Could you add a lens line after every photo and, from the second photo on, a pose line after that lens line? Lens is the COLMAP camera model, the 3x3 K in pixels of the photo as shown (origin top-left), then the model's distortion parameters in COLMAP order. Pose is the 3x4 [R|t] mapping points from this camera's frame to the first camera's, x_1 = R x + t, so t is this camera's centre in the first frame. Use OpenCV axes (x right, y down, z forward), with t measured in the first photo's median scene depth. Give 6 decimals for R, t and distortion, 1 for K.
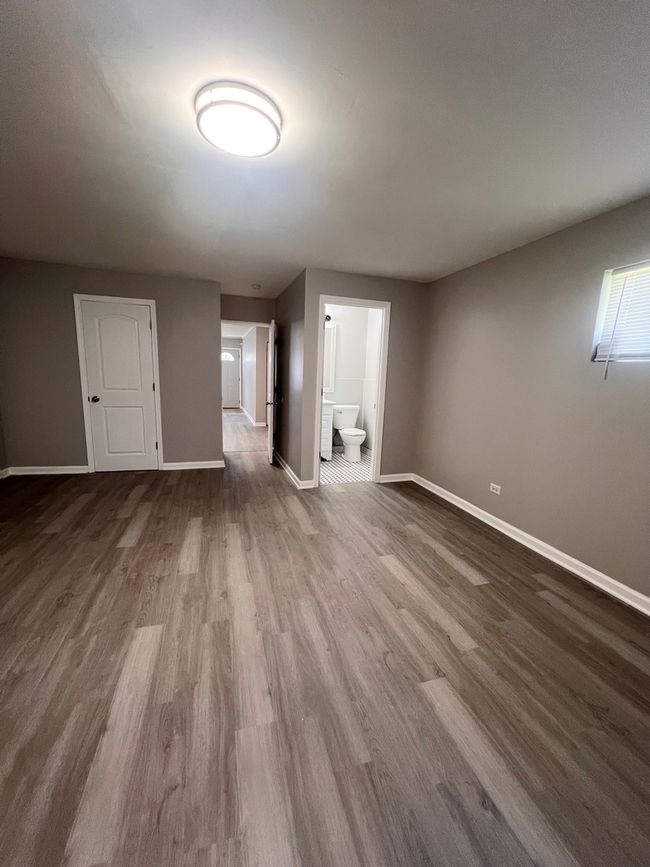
lens RADIAL K [[347.3, 0, 328.9], [0, 347.3, 433.7], [0, 0, 1]] dist [-0.000309, 0.000006]
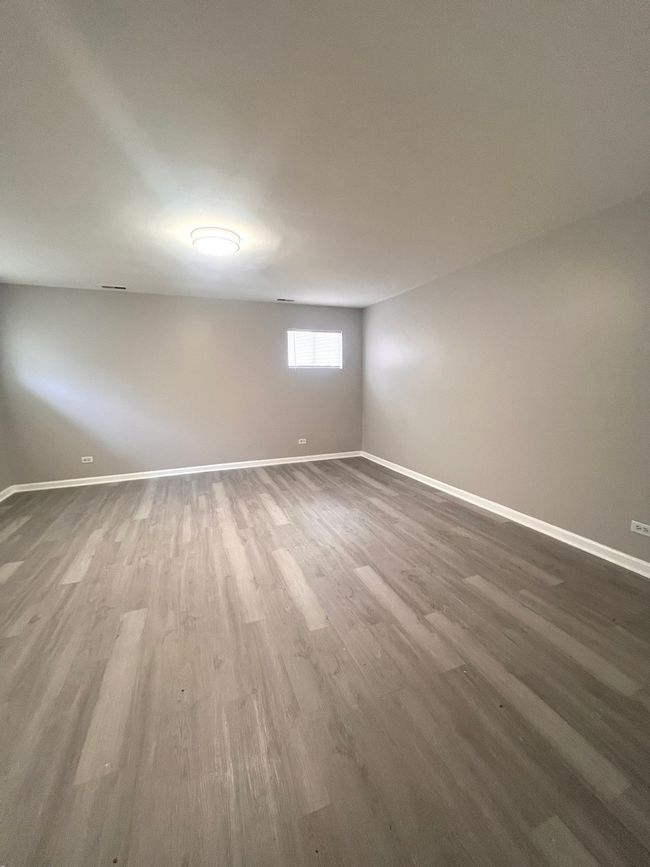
lens RADIAL K [[346.8, 0, 327.8], [0, 346.8, 434.2], [0, 0, 1]] dist [-0.002711, -0.000207]
pose [[-0.997297, -0.014946, -0.071940, -0.485945], [-0.037083, 0.947637, 0.317188, -0.356540], [0.063432, 0.318998, -0.945630, 2.025773]]
